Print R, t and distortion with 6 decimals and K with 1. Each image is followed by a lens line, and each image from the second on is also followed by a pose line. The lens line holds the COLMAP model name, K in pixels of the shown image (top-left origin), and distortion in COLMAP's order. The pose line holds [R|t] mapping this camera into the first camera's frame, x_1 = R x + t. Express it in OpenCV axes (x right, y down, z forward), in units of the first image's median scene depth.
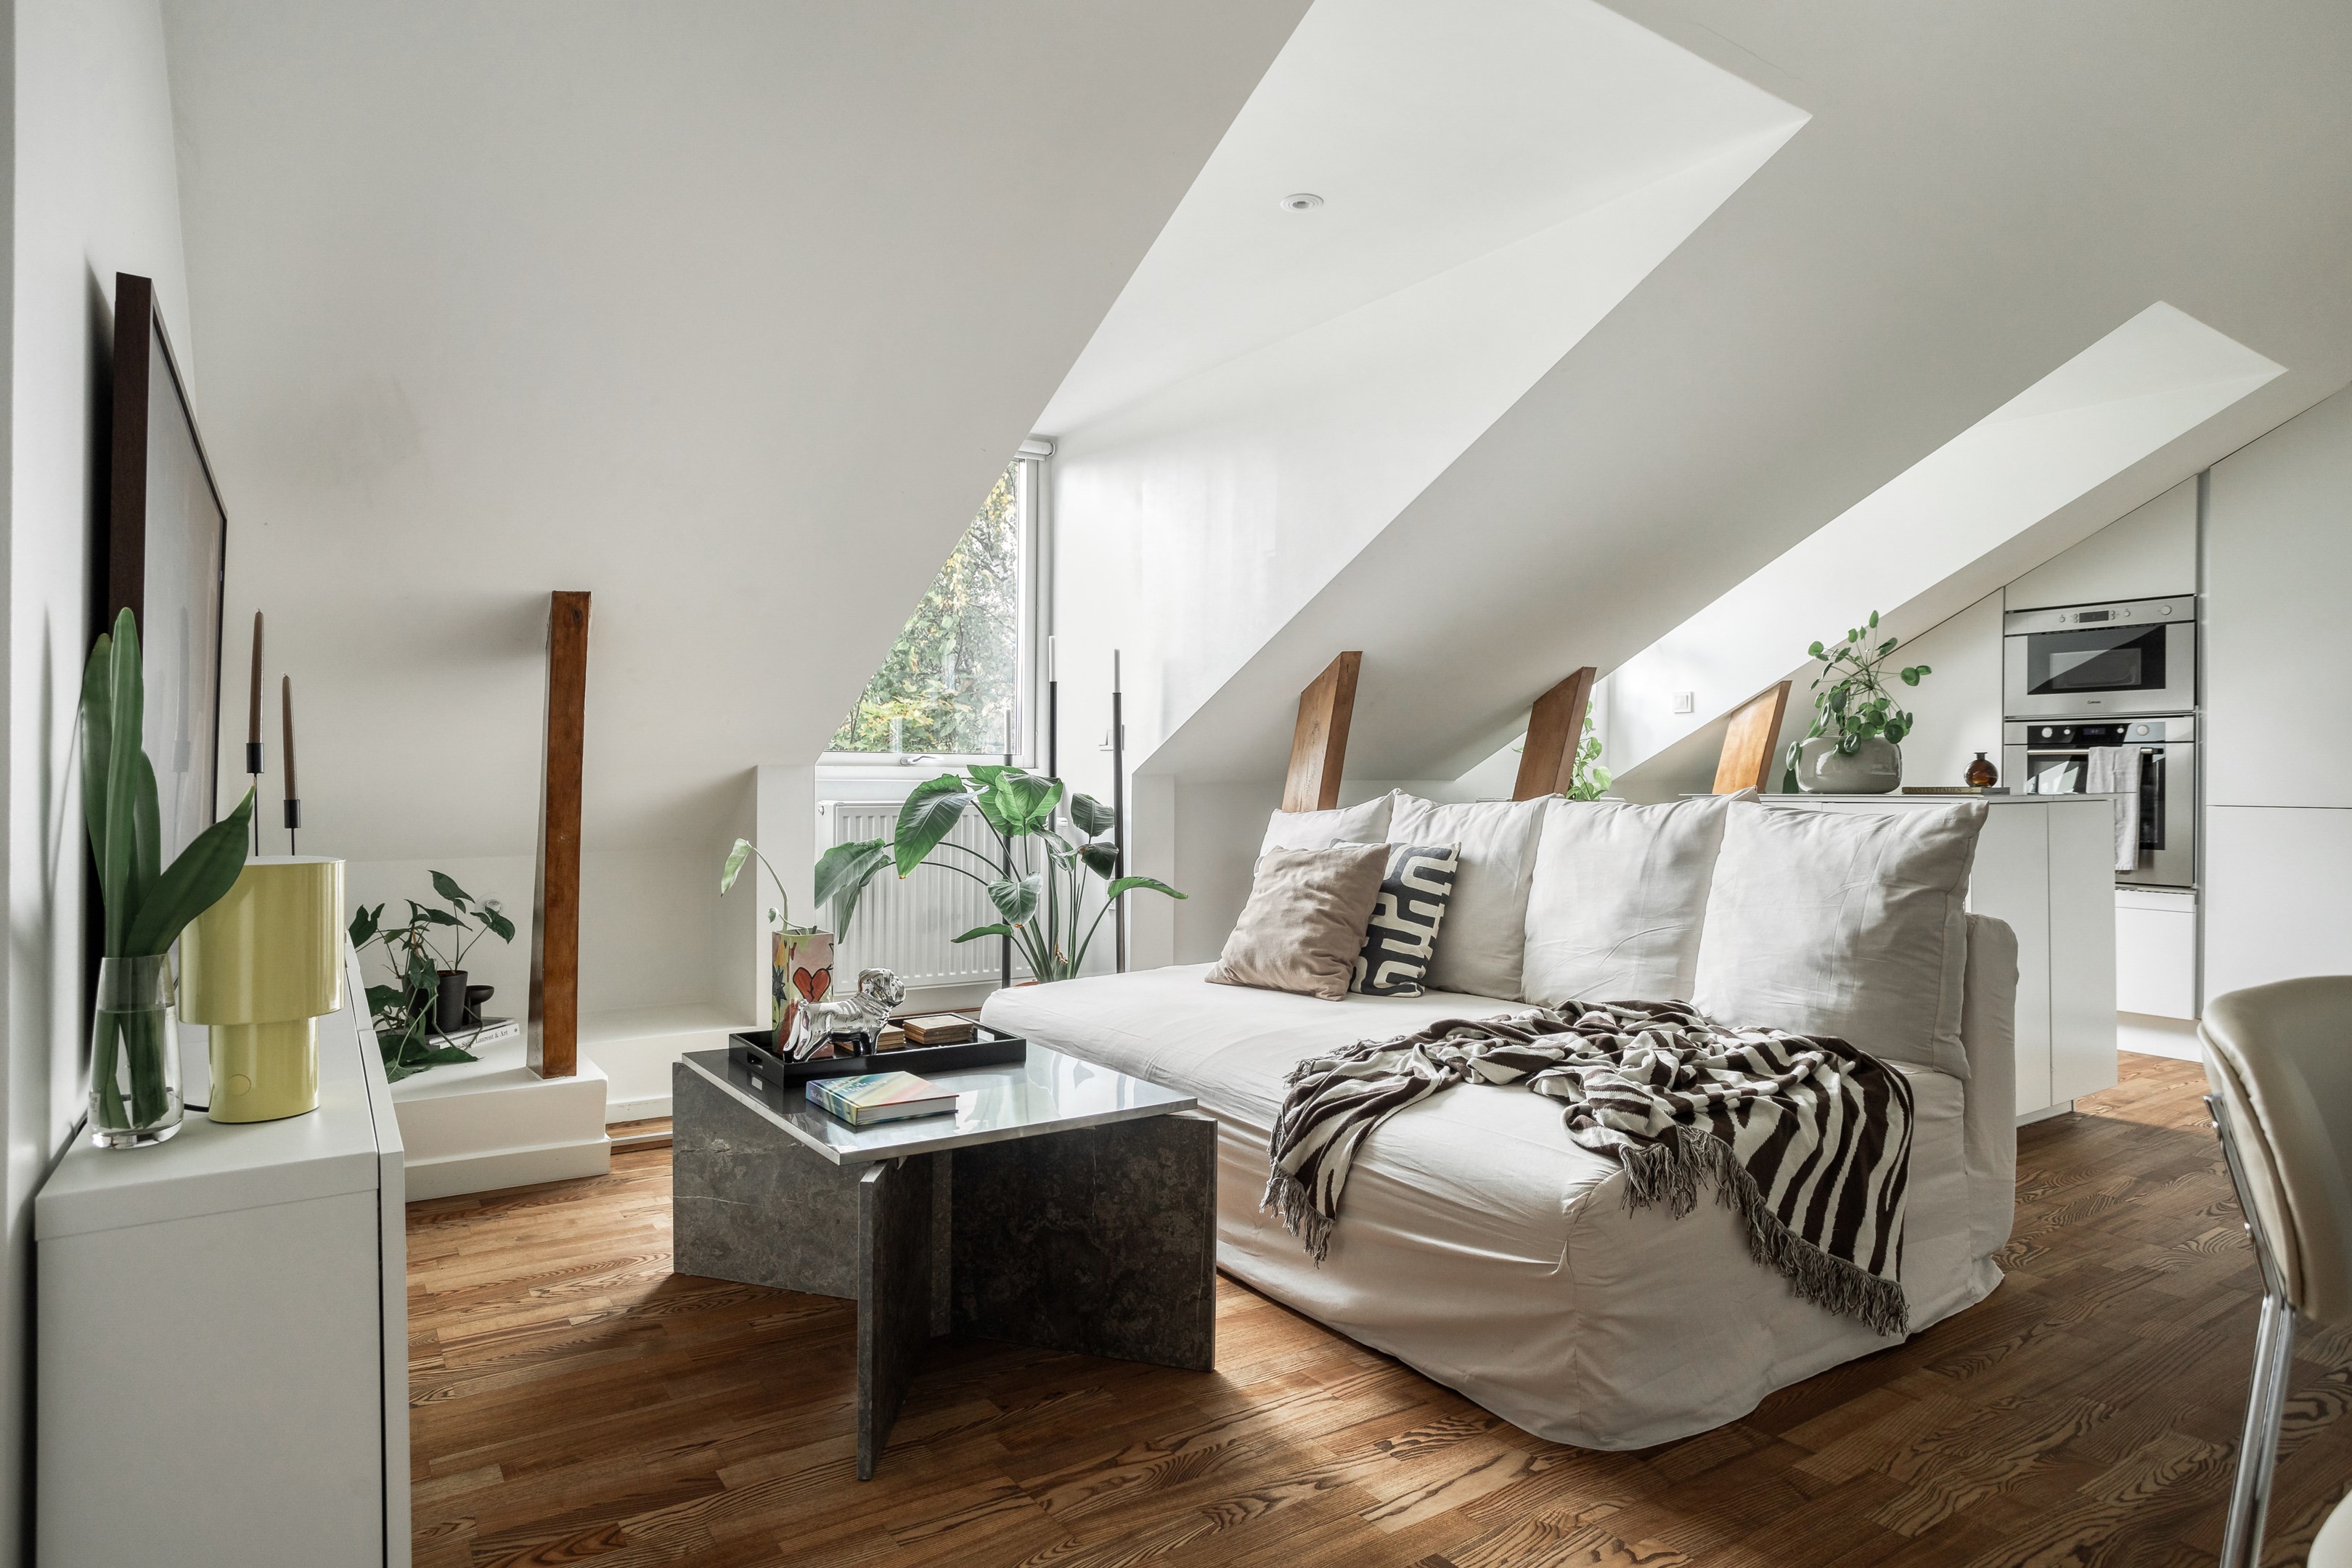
lens RADIAL K [[1323.4, 0, 1154.9], [0, 1323.4, 784.5], [0, 0, 1]] dist [-0.049350, 0.028085]
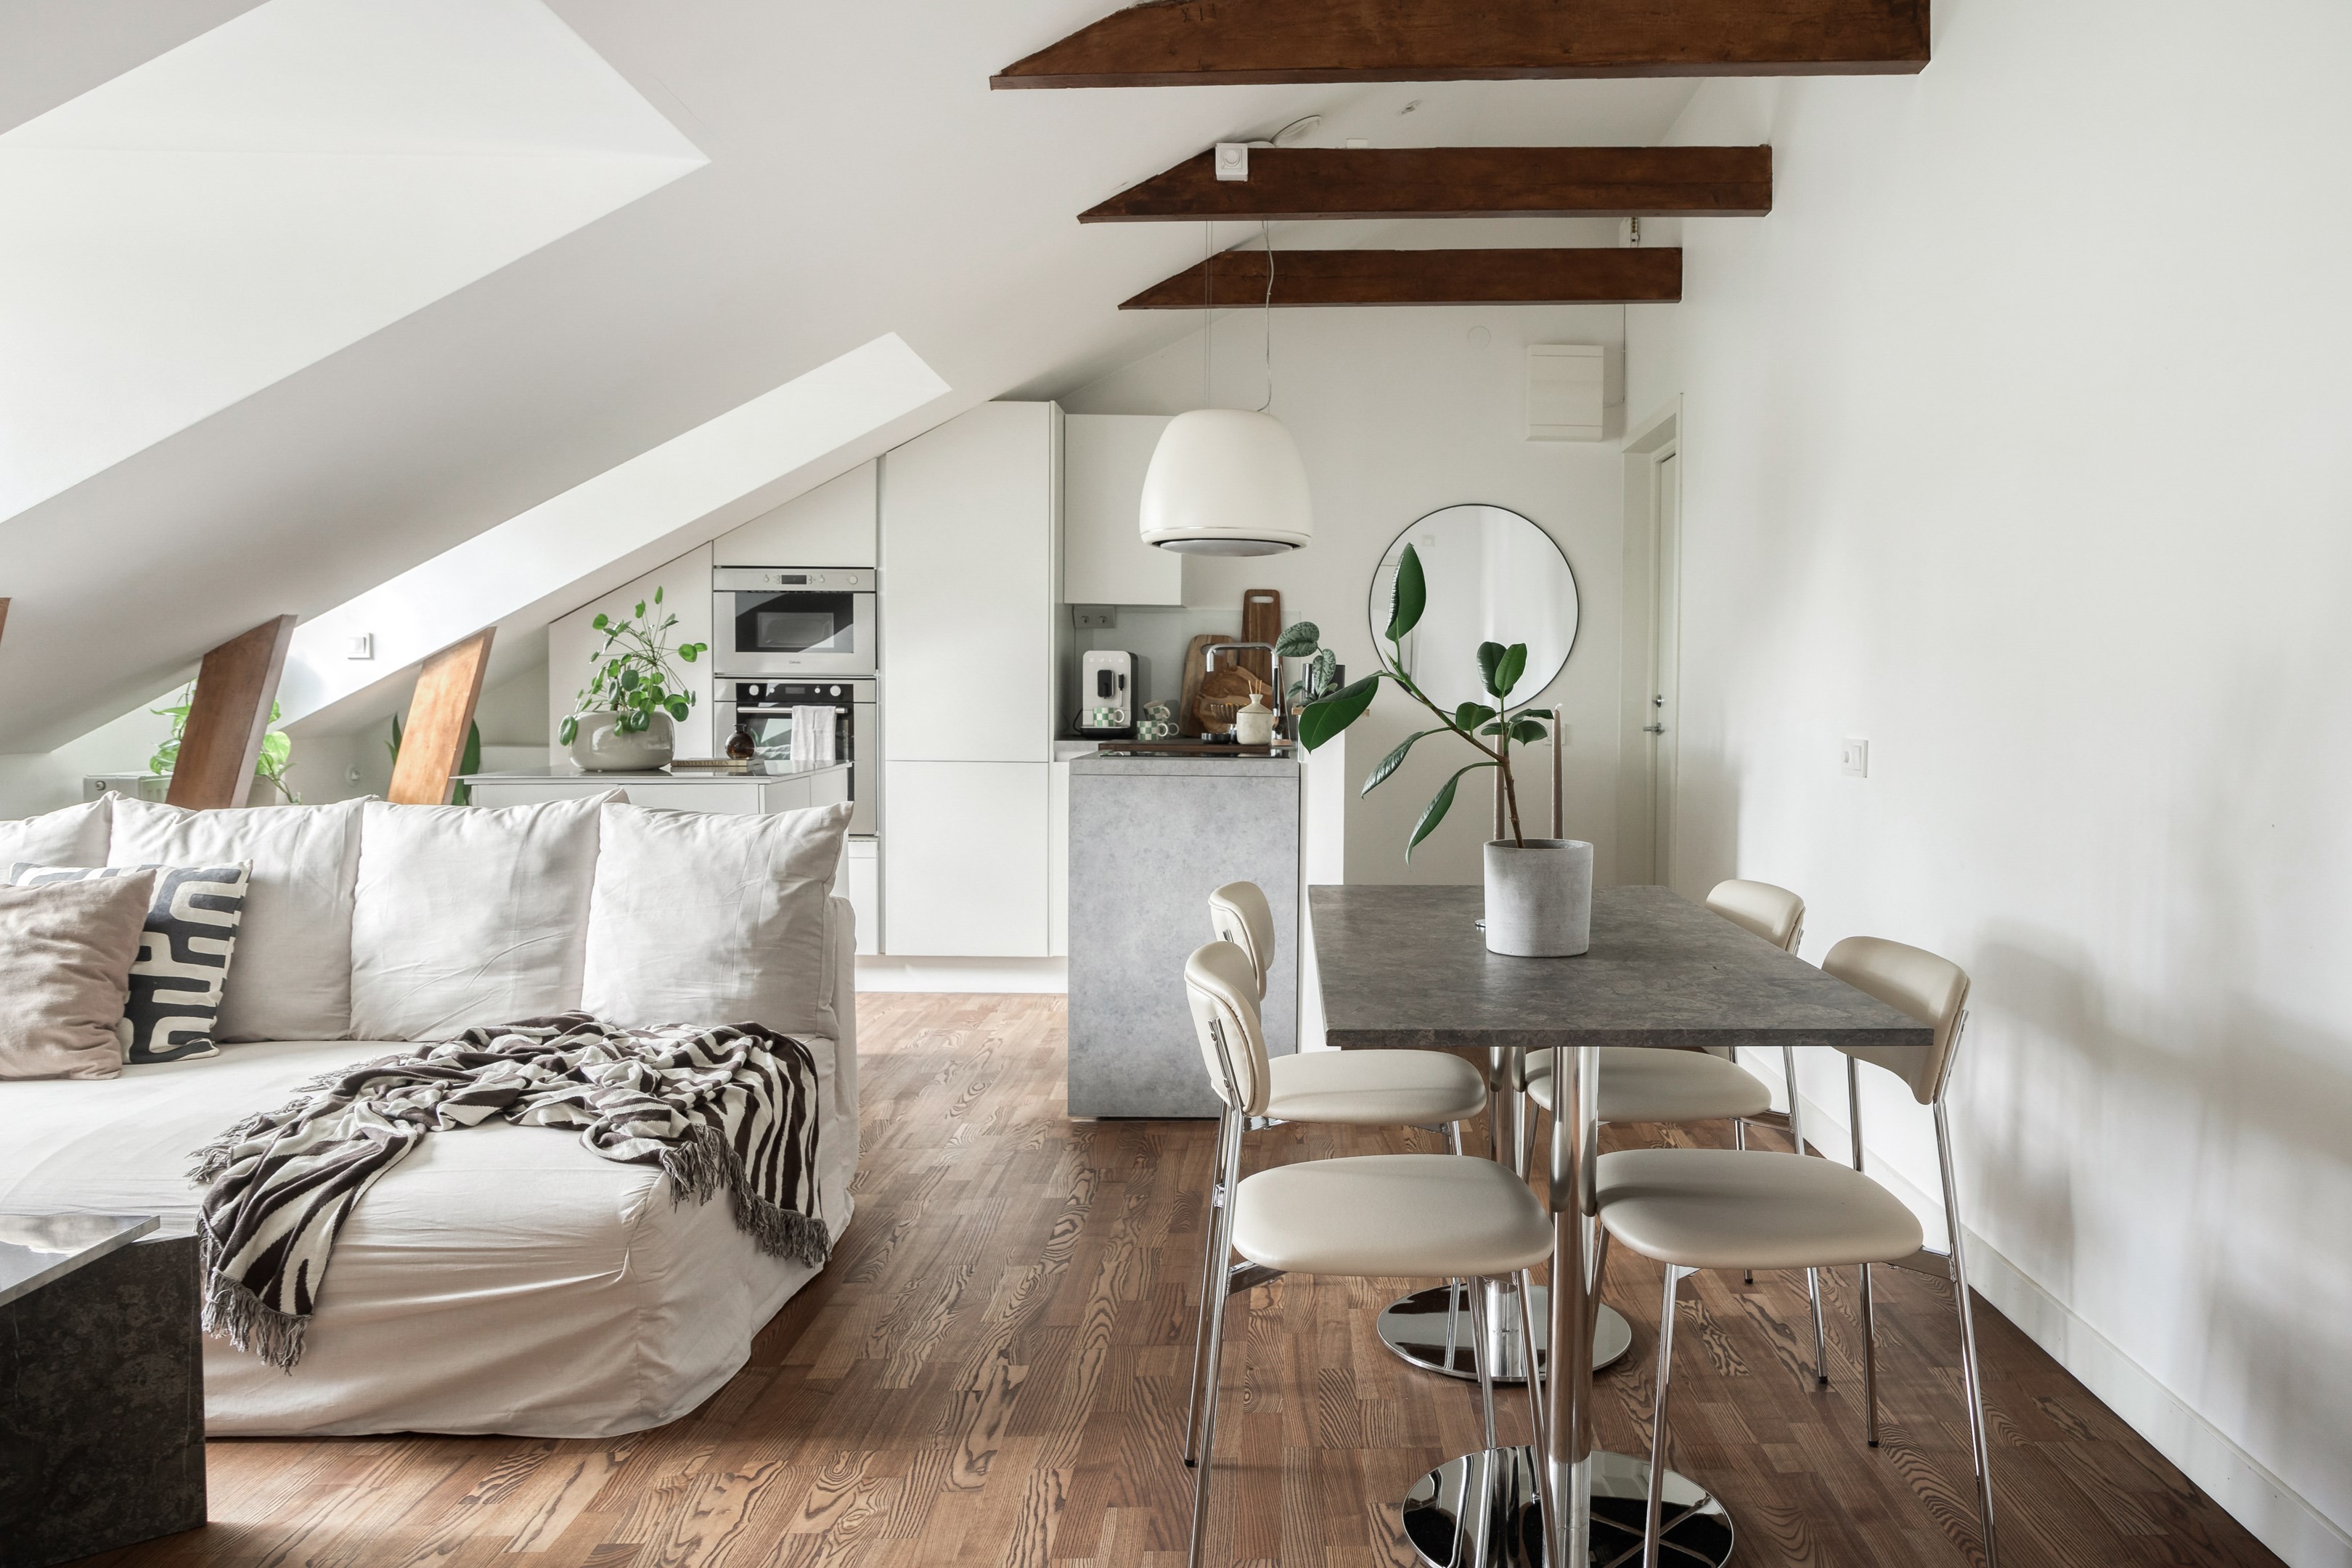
lens RADIAL K [[1732.8, 0, 1352.7], [0, 1732.8, 755.9], [0, 0, 1]] dist [-0.026689, 0.016363]
pose [[0.515913, -0.034962, 0.855927, -0.332042], [-0.003912, 0.999060, 0.043166, -0.070456], [-0.856632, -0.025618, 0.515292, -0.138713]]
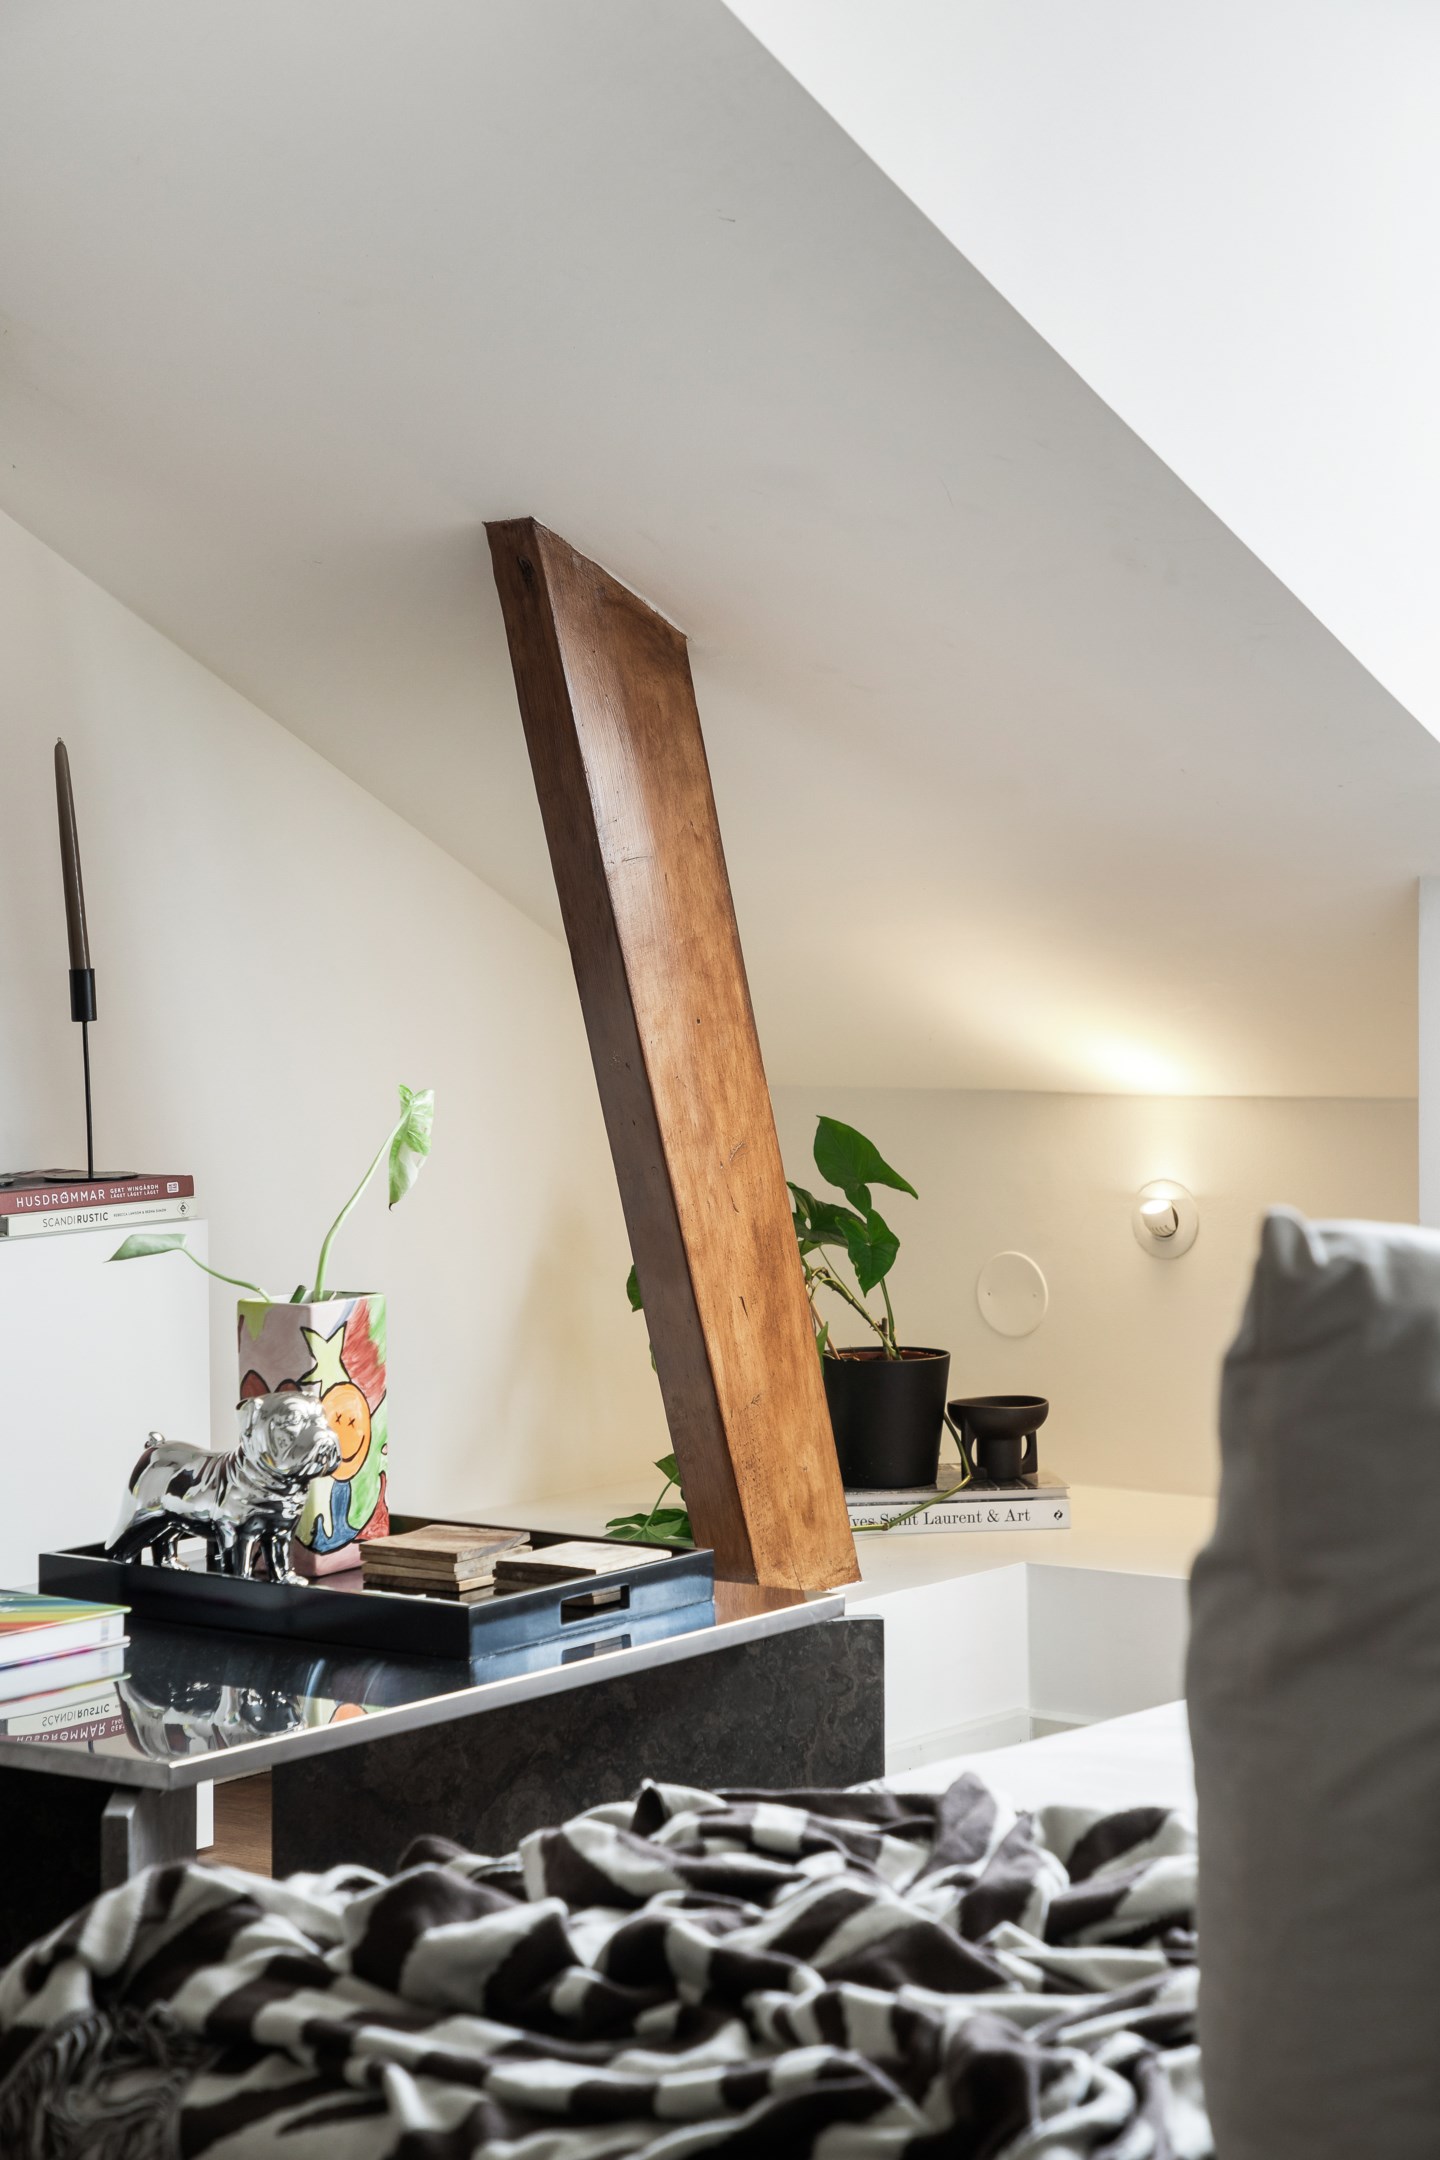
lens RADIAL K [[4892.6, 0, 702.3], [0, 4892.6, 1079.0], [0, 0, 1]] dist [0.316407, 0.000000]
pose [[0.323675, 0.052844, -0.944692, 1.021221], [0.007761, 0.998257, 0.058500, -0.045303], [0.946137, -0.026266, 0.322700, 0.436241]]
